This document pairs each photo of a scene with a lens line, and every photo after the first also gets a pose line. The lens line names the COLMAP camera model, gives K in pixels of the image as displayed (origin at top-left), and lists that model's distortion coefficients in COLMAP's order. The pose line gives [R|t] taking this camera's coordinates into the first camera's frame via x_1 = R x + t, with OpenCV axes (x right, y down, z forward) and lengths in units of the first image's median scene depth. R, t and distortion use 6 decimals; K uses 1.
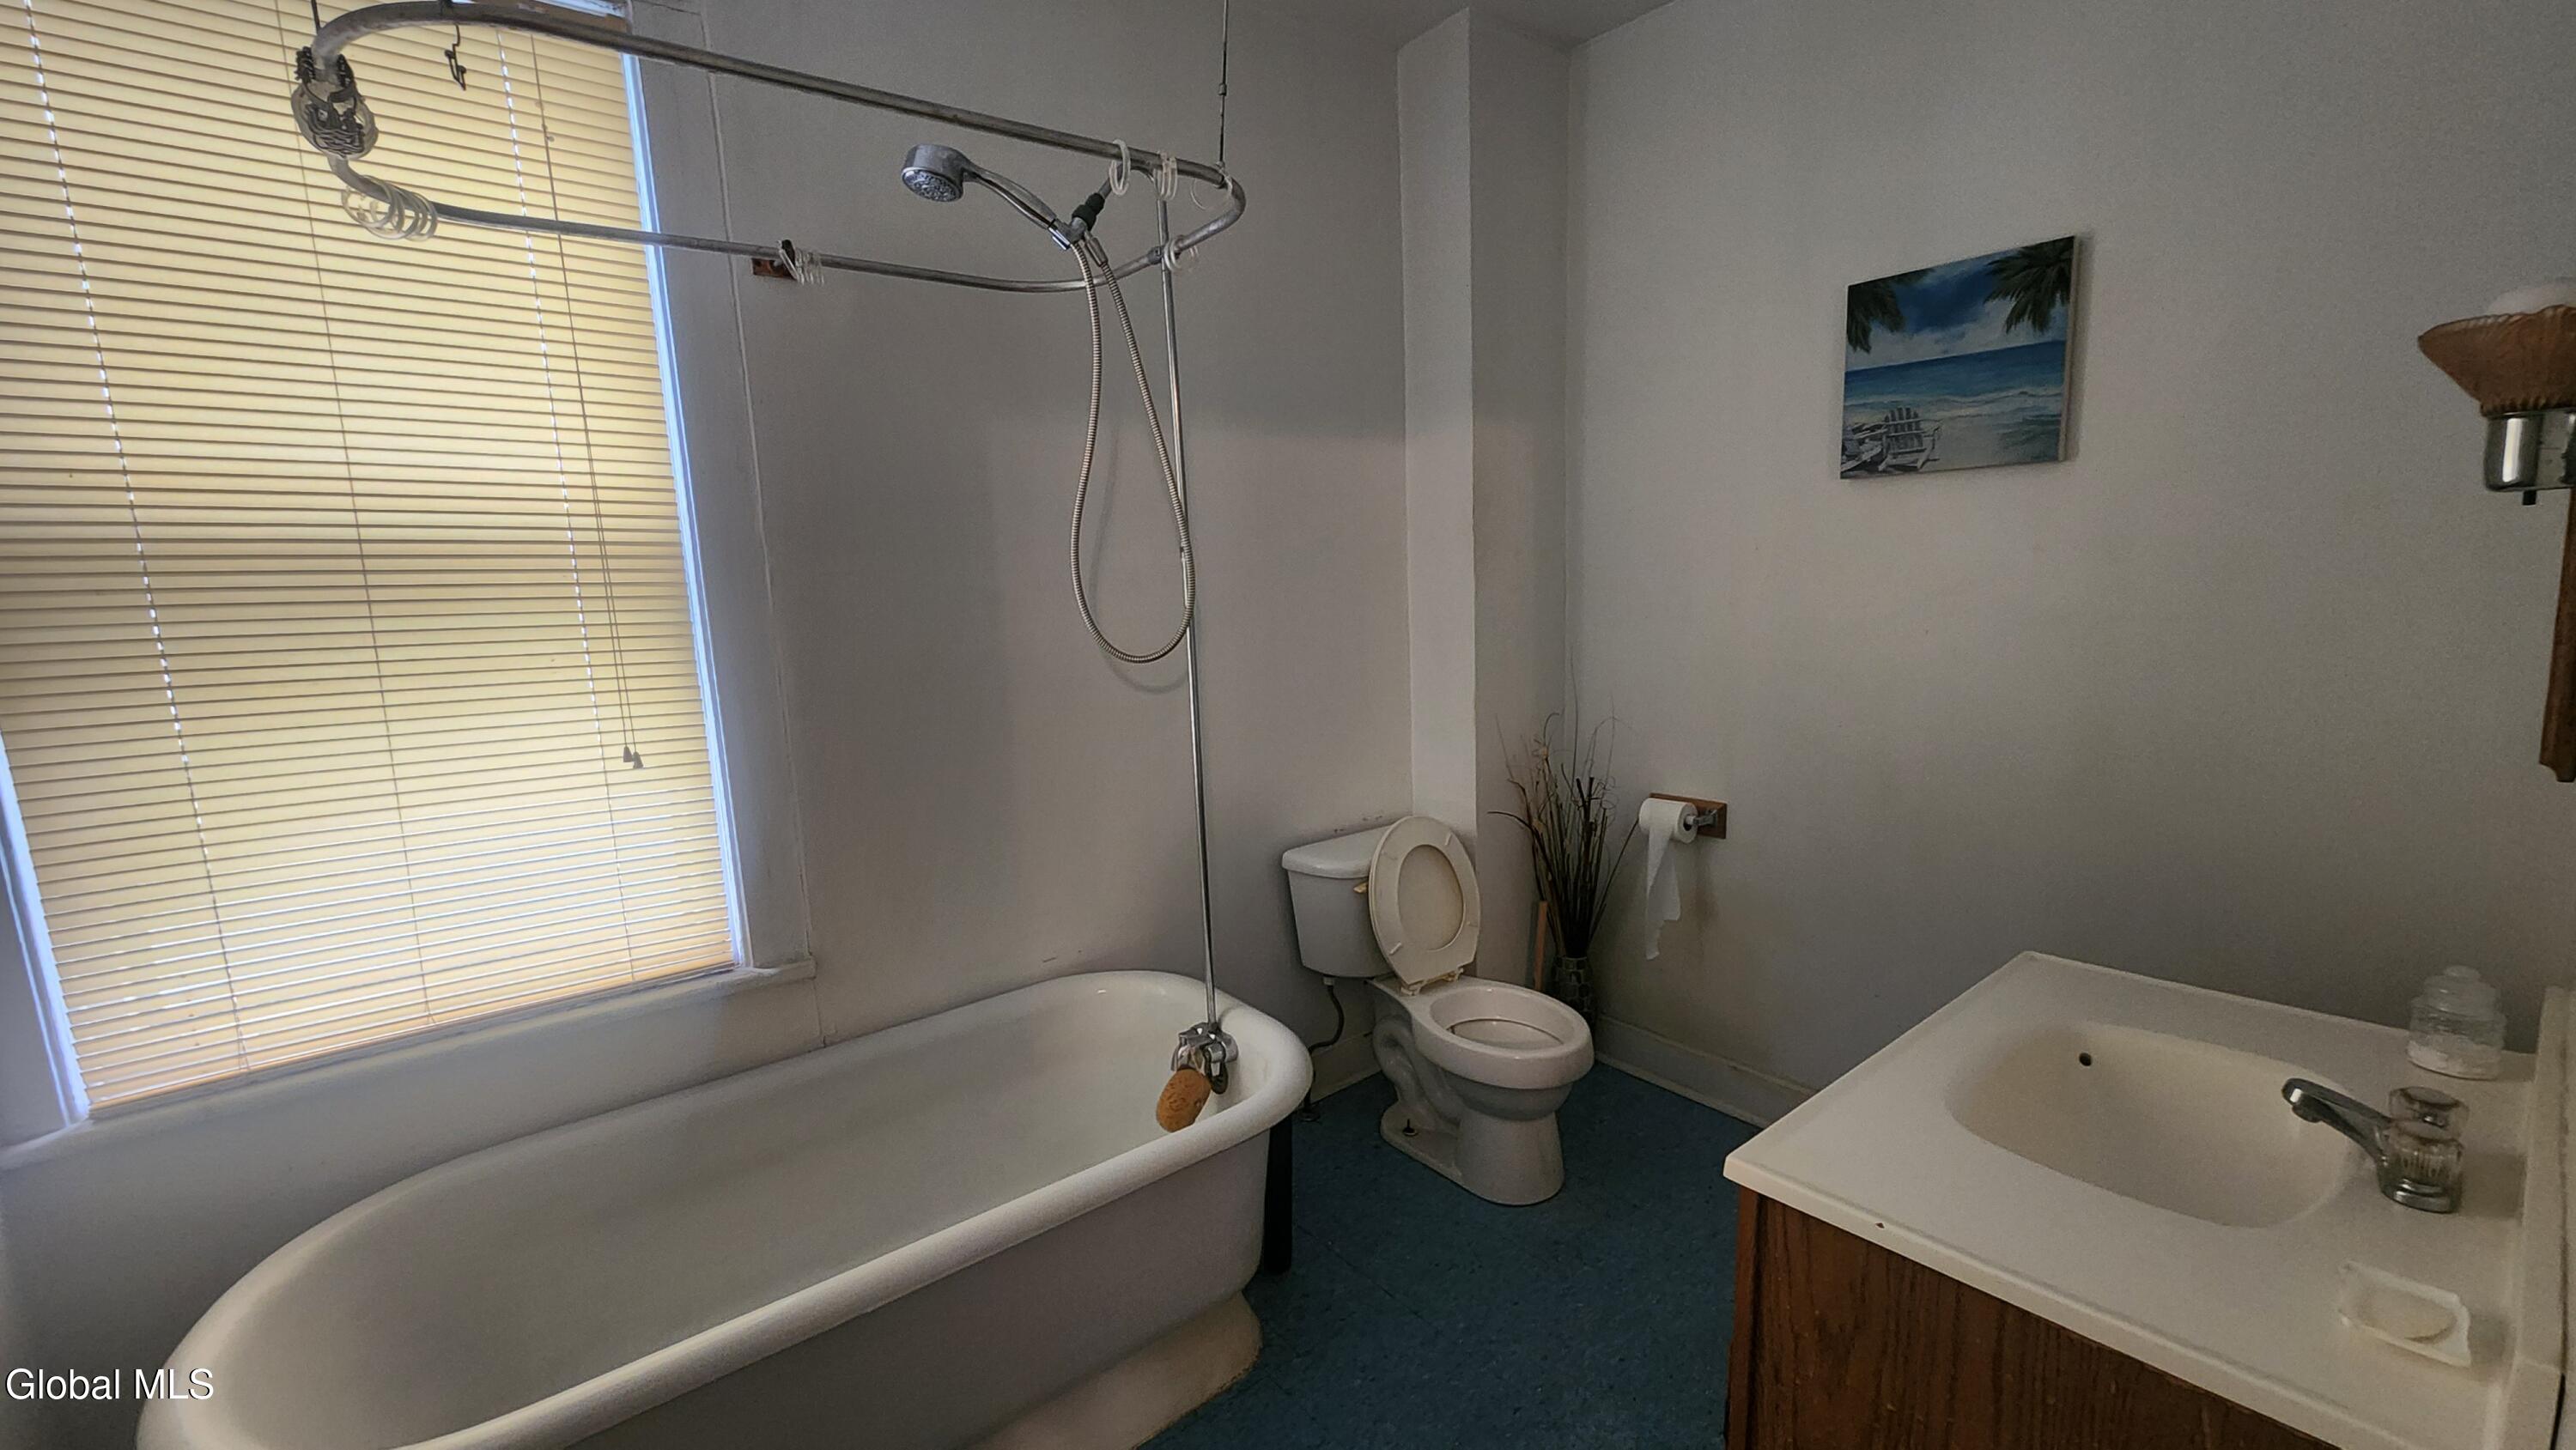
lens RADIAL K [[1051.9, 0, 1292.3], [0, 1051.9, 740.5], [0, 0, 1]] dist [0.001049, -0.000125]
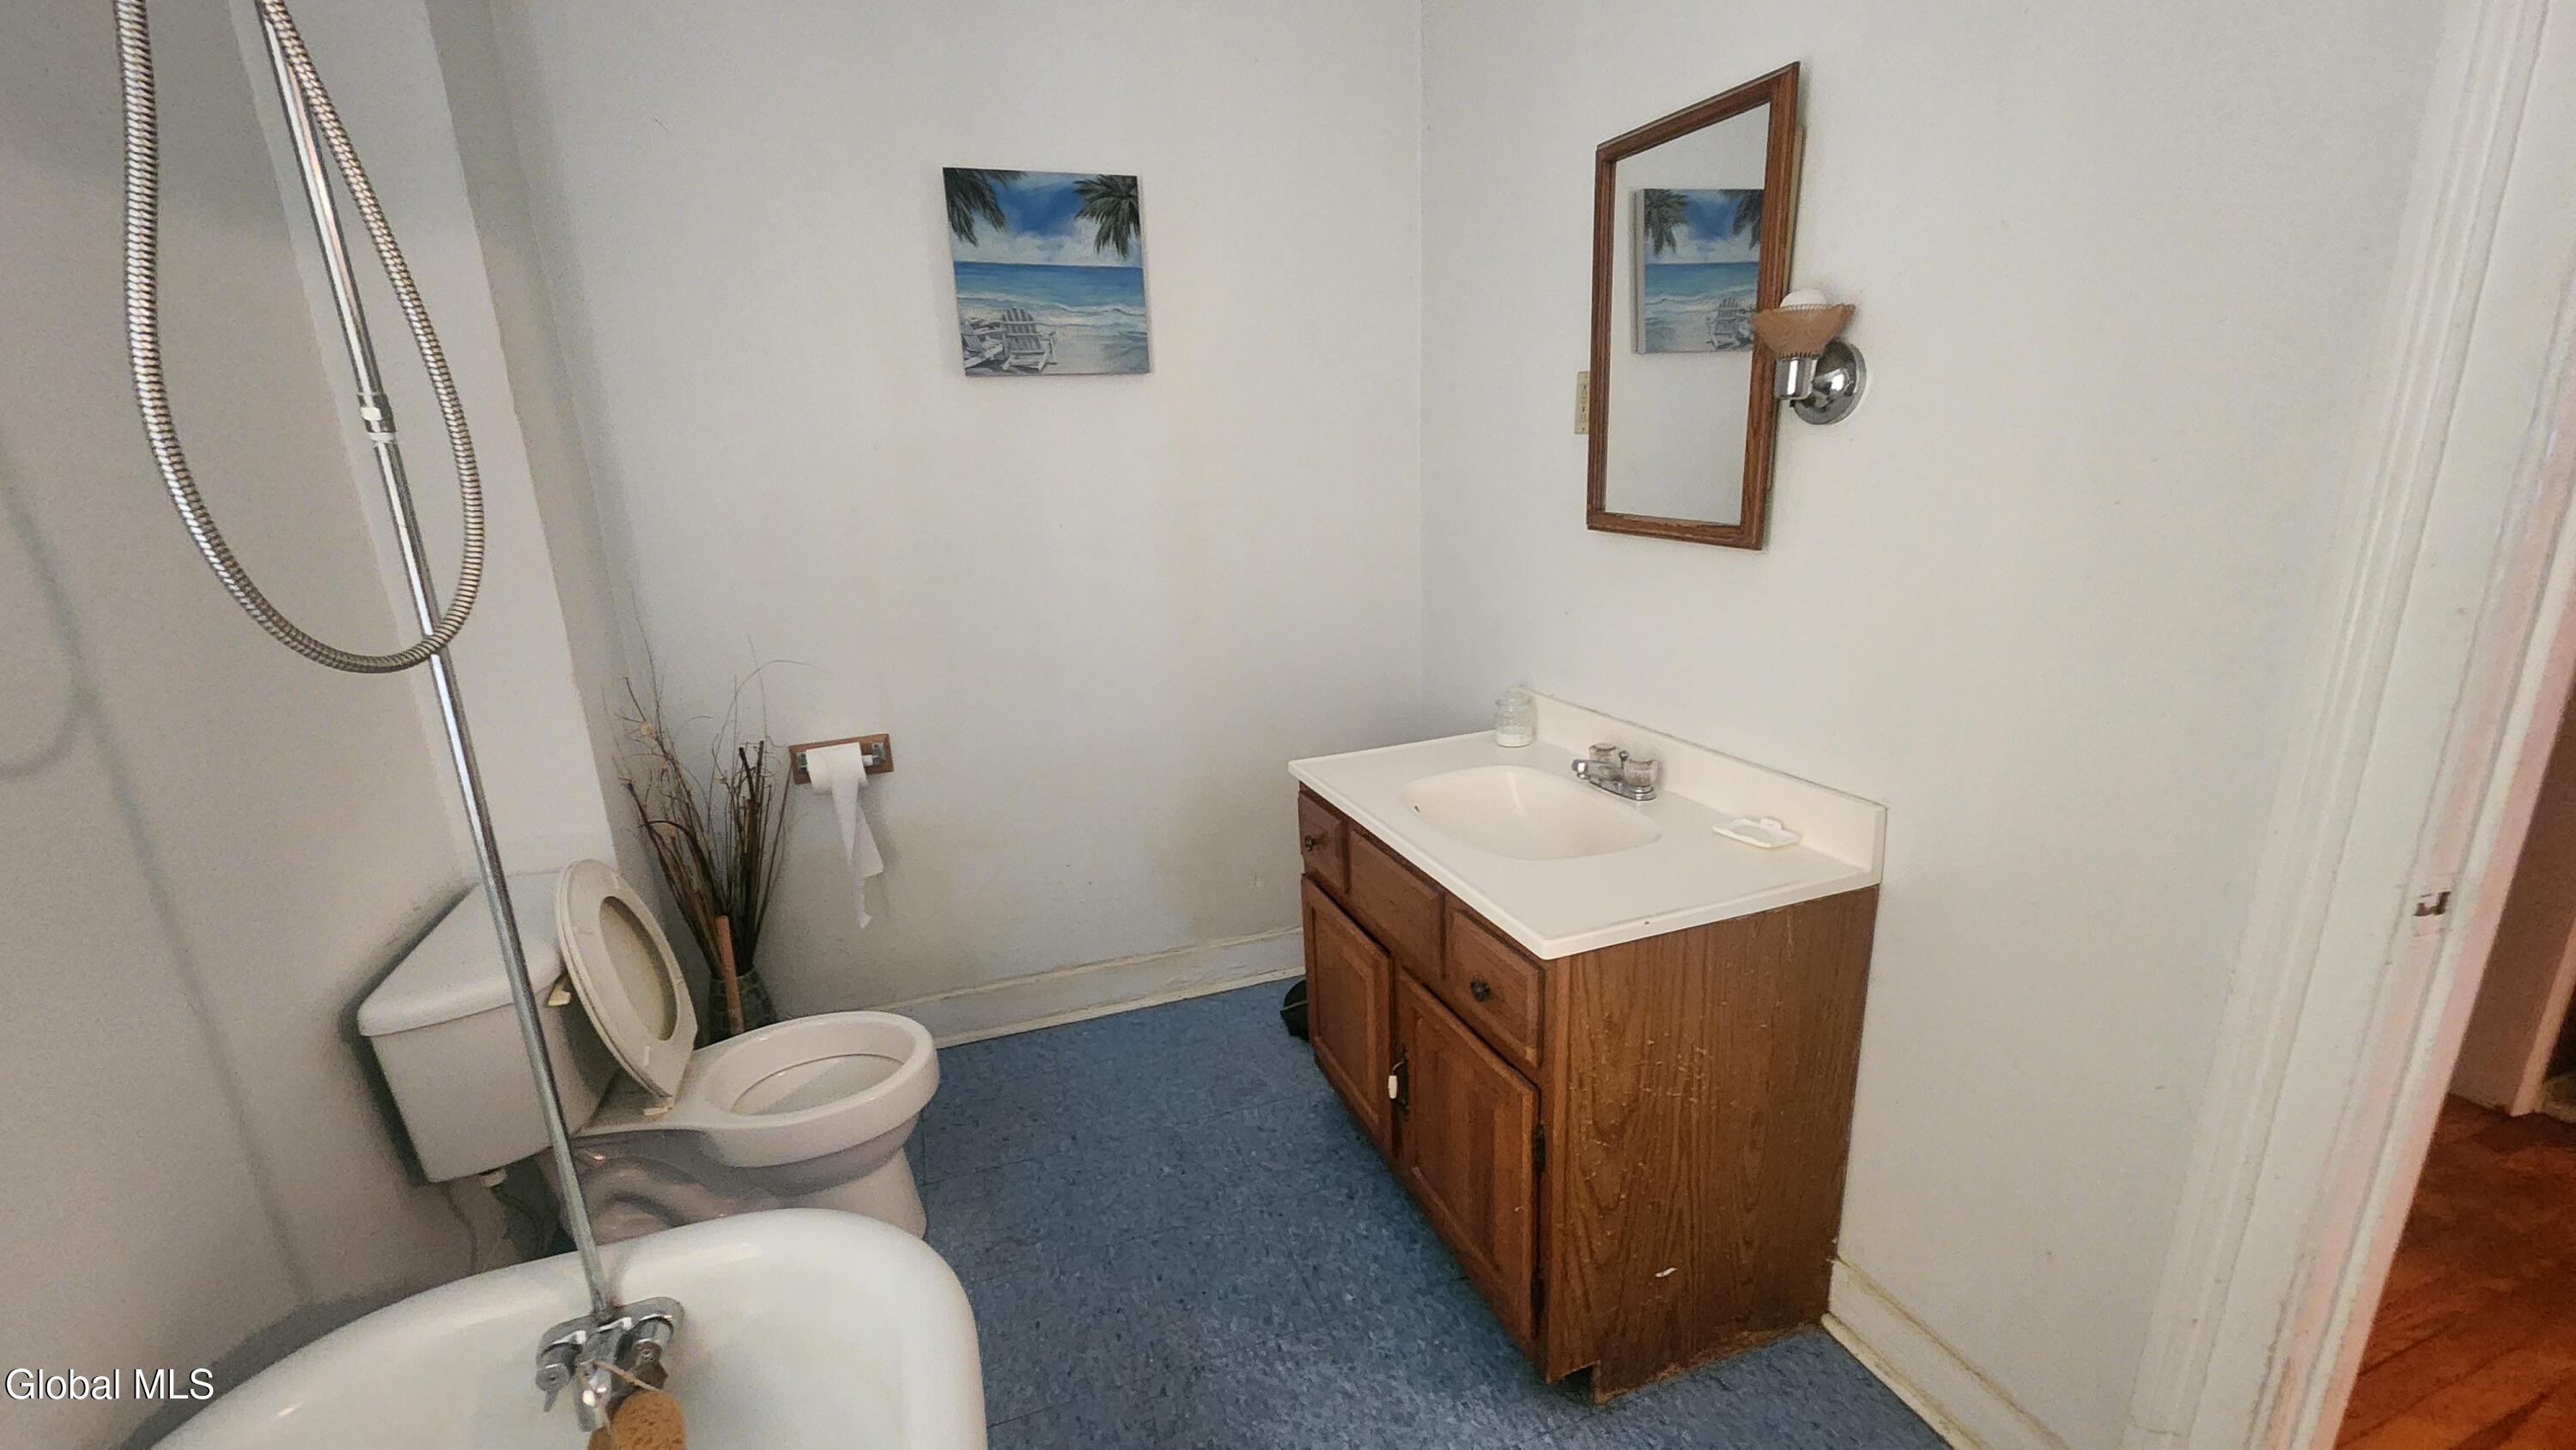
lens RADIAL K [[1051.9, 0, 1292.3], [0, 1051.9, 740.5], [0, 0, 1]] dist [0.001049, -0.000125]
pose [[0.329173, -0.238493, 0.913655, -0.366283], [0.176144, 0.966104, 0.188722, -0.053219], [-0.927695, 0.098812, 0.360024, 0.412064]]
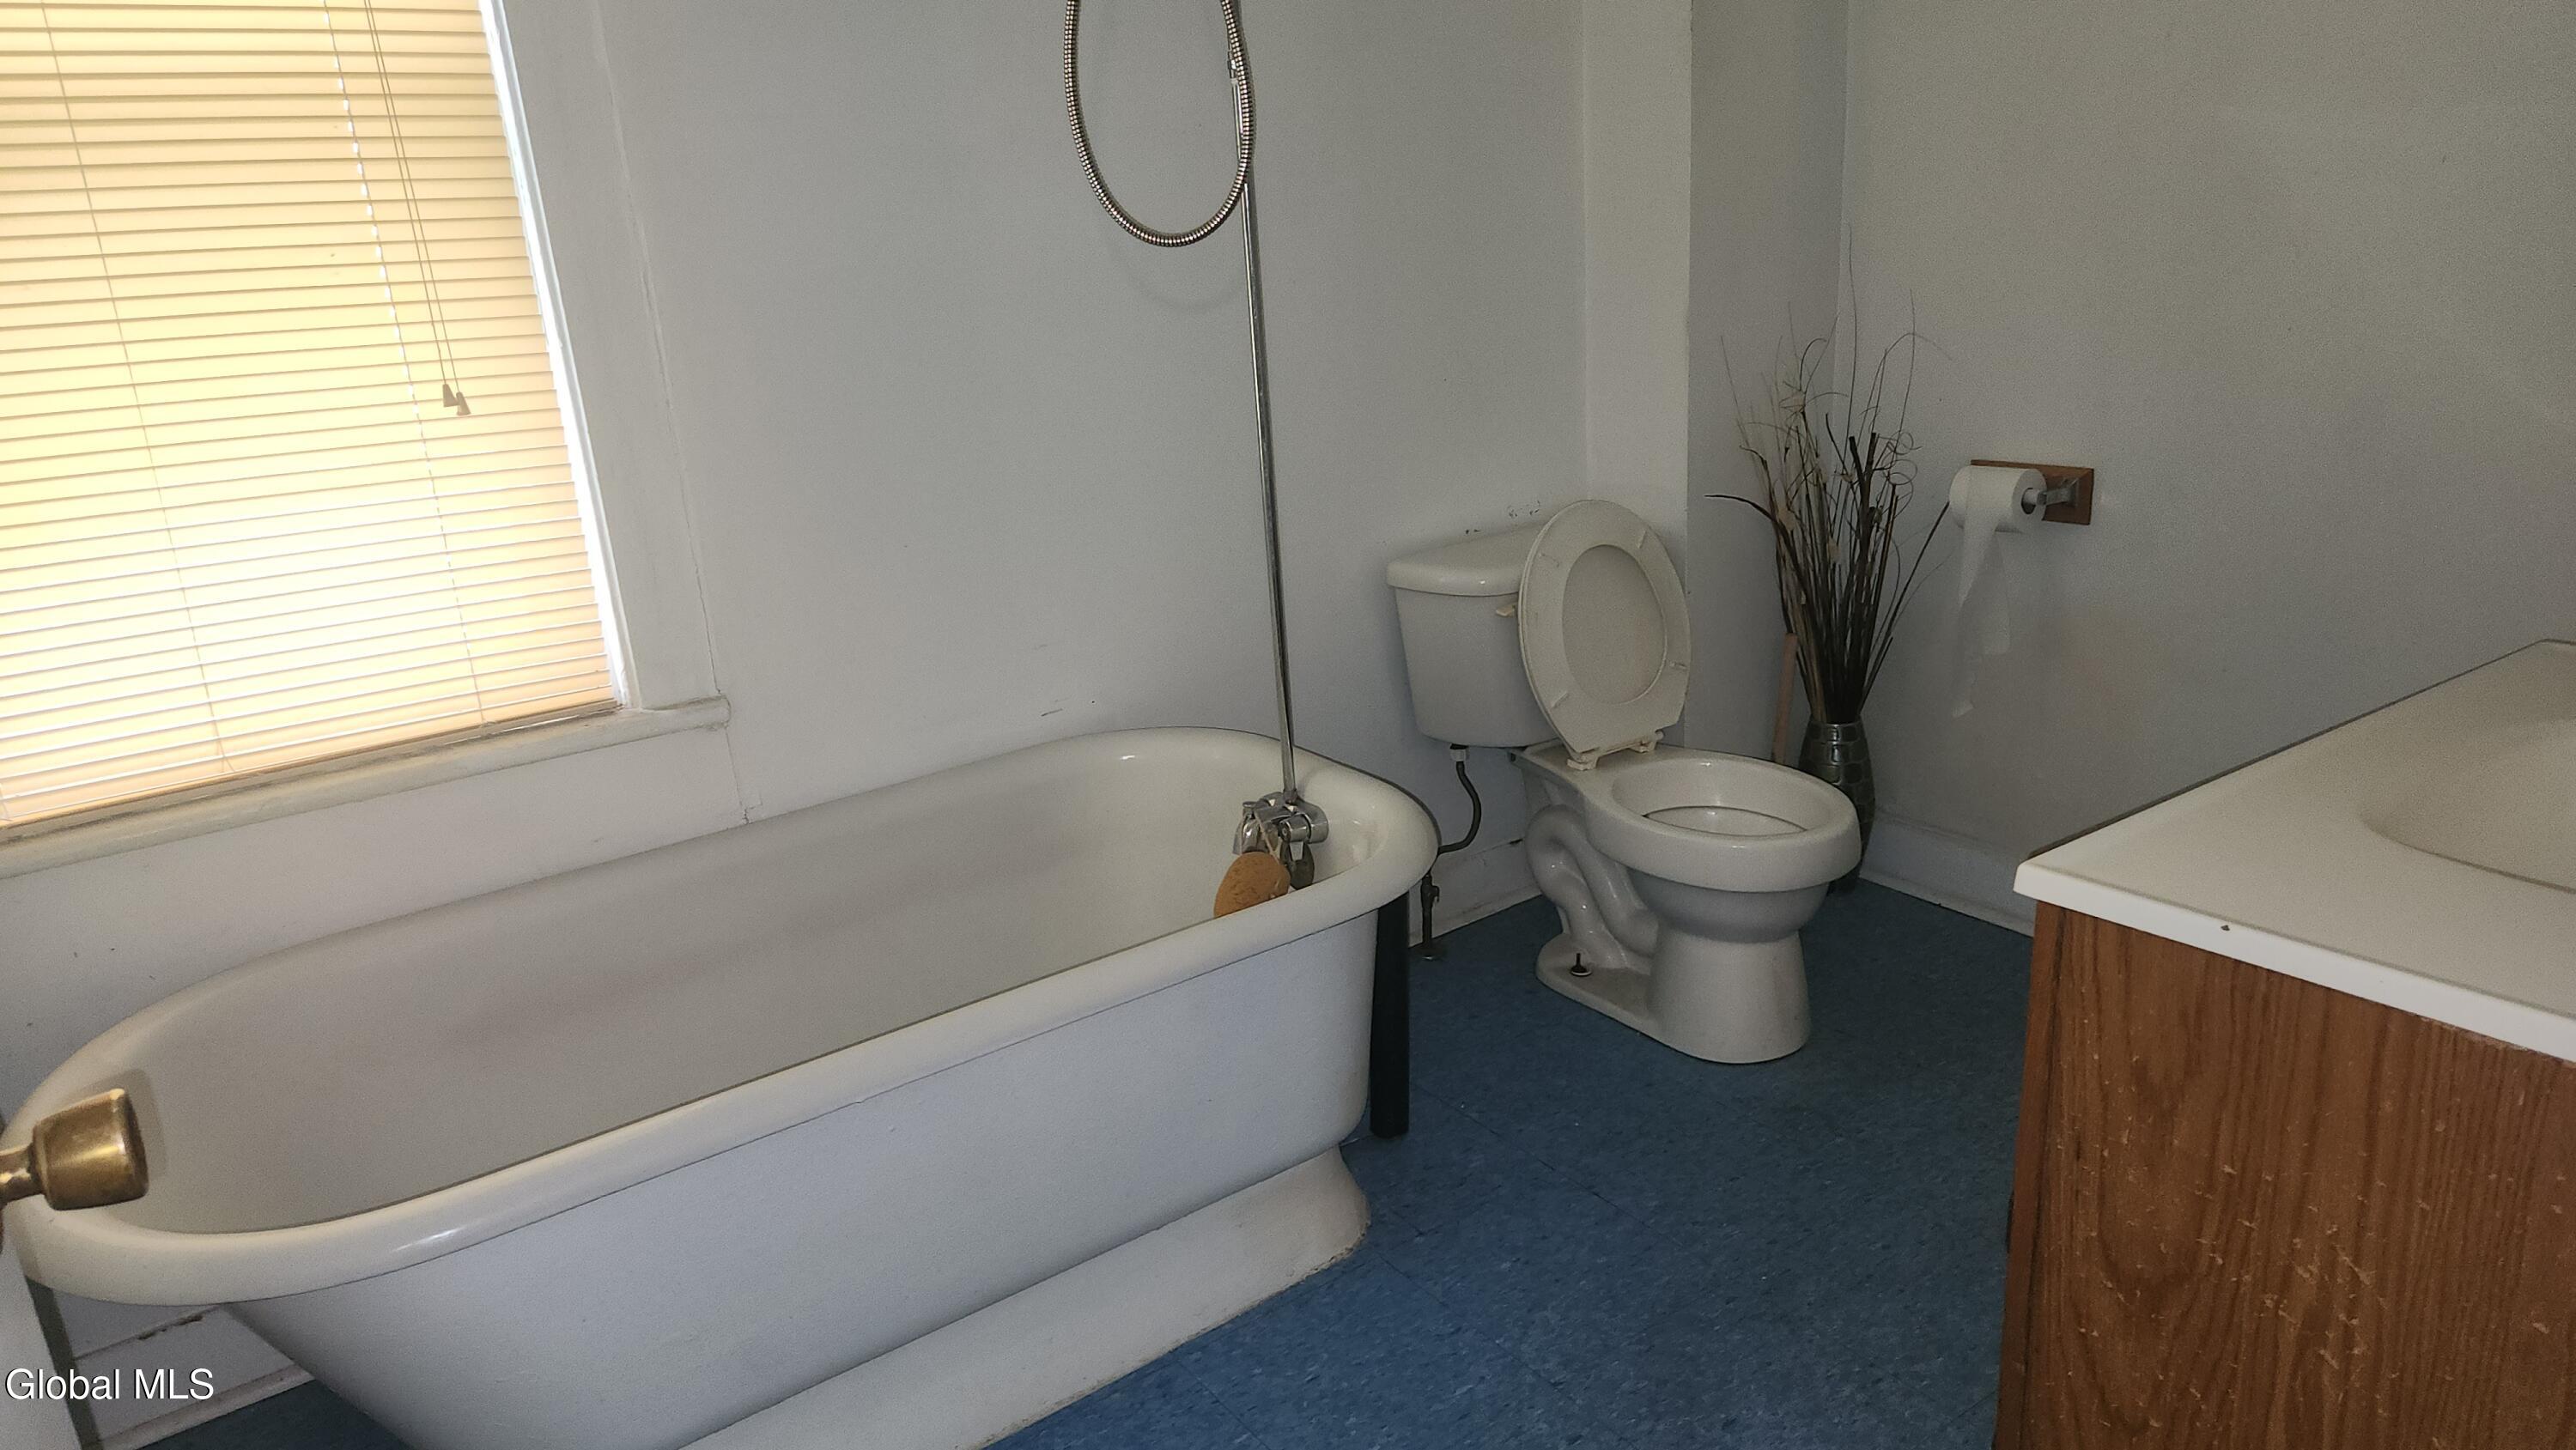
lens RADIAL K [[1714.9, 0, 1263.9], [0, 1714.9, 727.8], [0, 0, 1]] dist [0.078334, -0.068461]
pose [[0.997091, -0.011871, -0.075288, -0.007433], [0.022932, 0.988751, 0.147800, 0.057826], [0.072687, -0.149097, 0.986147, -0.103094]]
